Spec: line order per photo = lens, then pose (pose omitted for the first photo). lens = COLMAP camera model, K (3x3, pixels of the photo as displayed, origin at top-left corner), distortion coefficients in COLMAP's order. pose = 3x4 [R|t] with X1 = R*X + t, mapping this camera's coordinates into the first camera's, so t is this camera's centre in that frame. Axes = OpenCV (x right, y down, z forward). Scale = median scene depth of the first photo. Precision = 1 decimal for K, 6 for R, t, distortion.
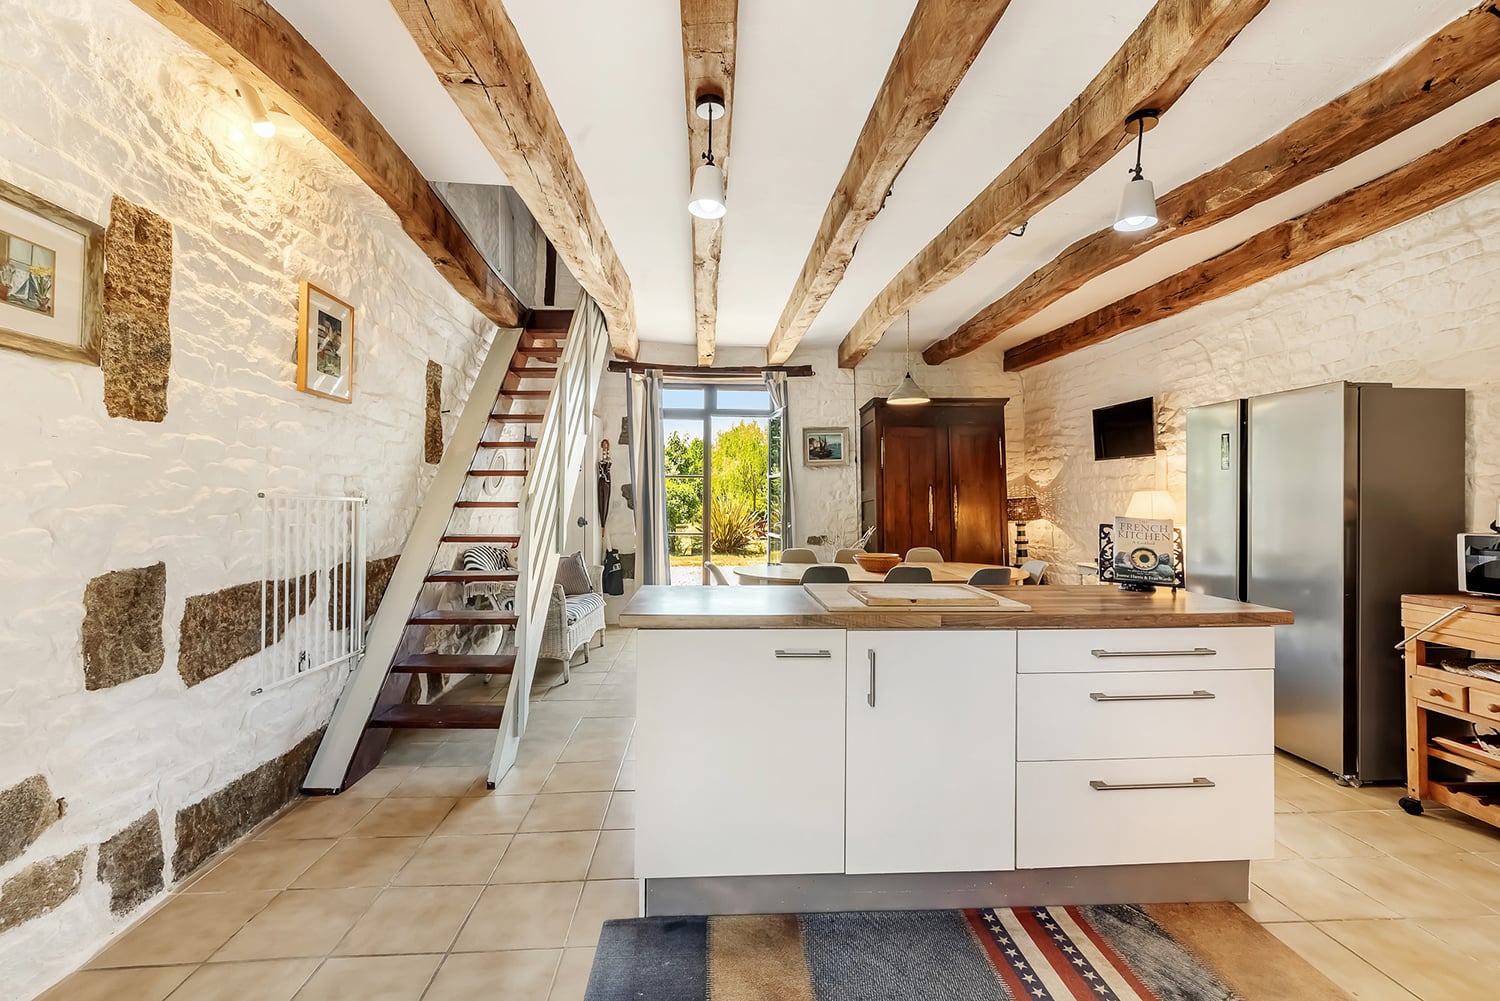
lens RADIAL K [[646.3, 0, 744.9], [0, 646.3, 512.2], [0, 0, 1]] dist [0.000199, 0.000141]
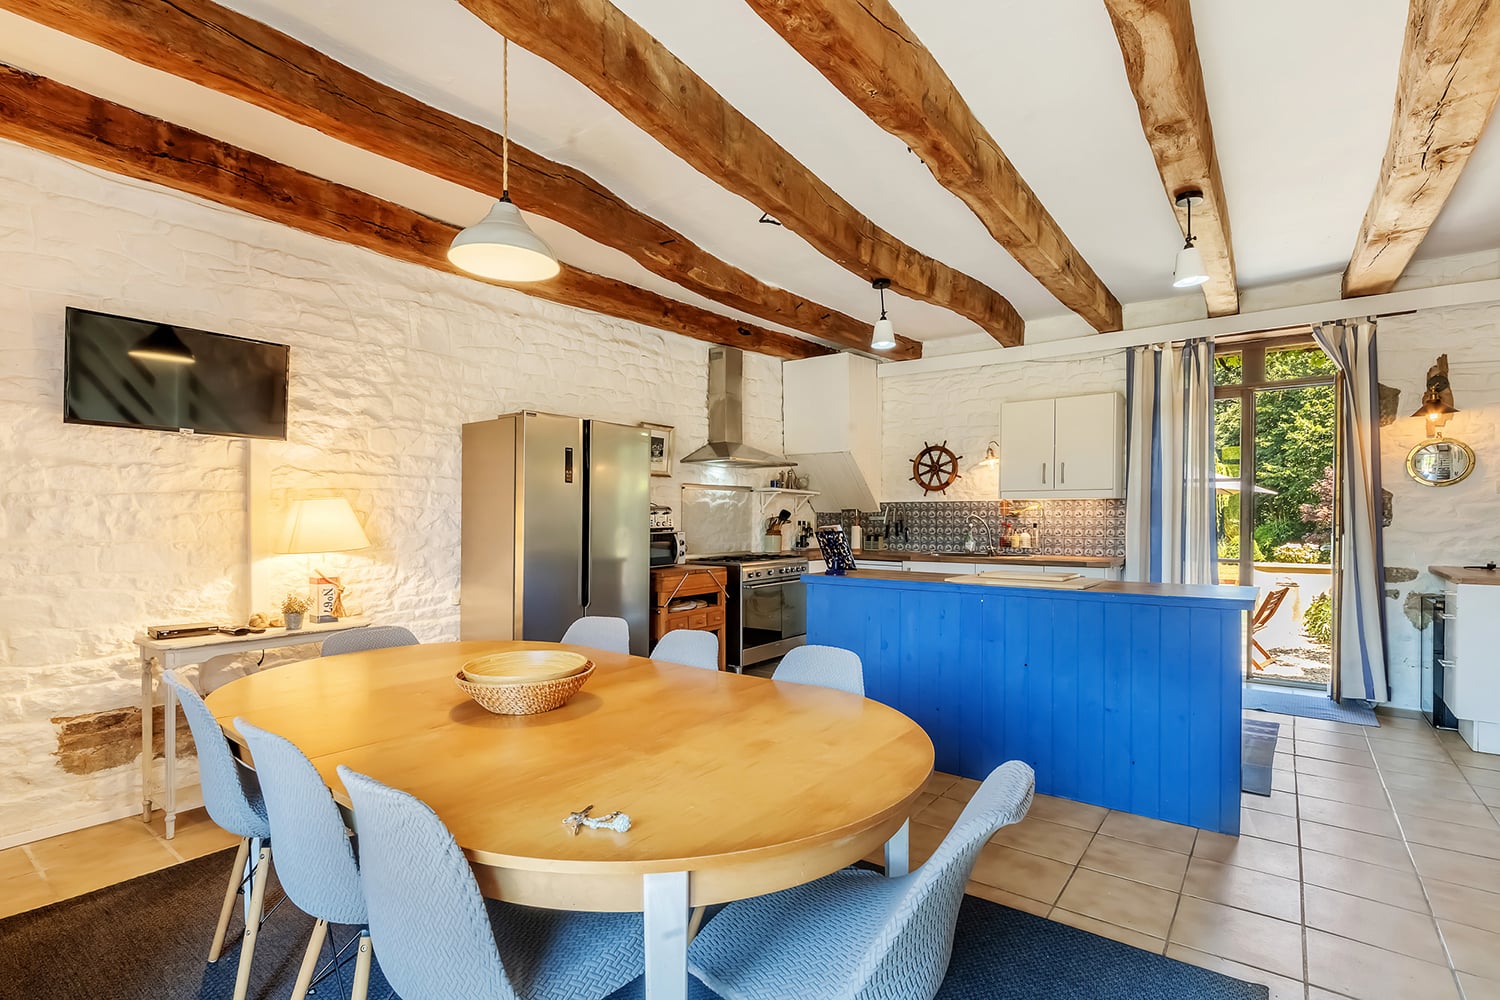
lens RADIAL K [[704.0, 0, 729.5], [0, 704.0, 526.0], [0, 0, 1]] dist [-0.000065, -0.000013]
pose [[-0.742522, -0.014590, 0.669663, -0.239180], [0.008573, 0.999474, 0.031281, -0.036256], [-0.669767, 0.028968, -0.742006, 2.023652]]
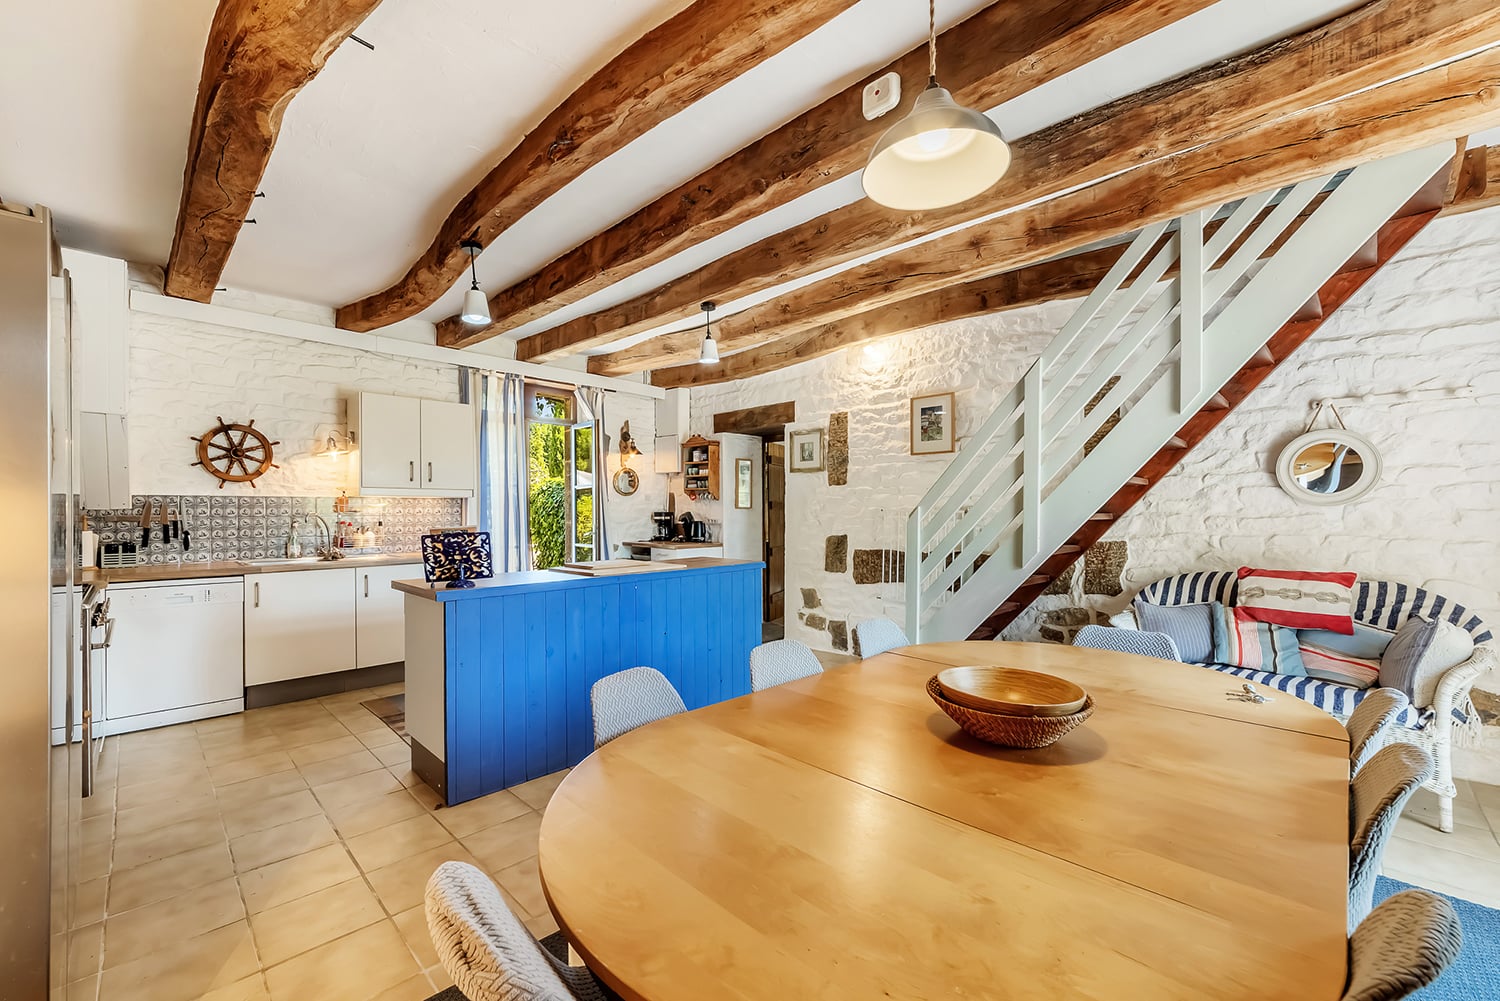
lens RADIAL K [[611.2, 0, 745.2], [0, 611.2, 533.9], [0, 0, 1]] dist [0.000675, 0.000191]
pose [[-0.750403, 0.021654, -0.660626, 0.826684], [-0.012448, 0.998823, 0.046879, -0.031248], [0.660864, 0.043402, -0.749250, 1.891616]]
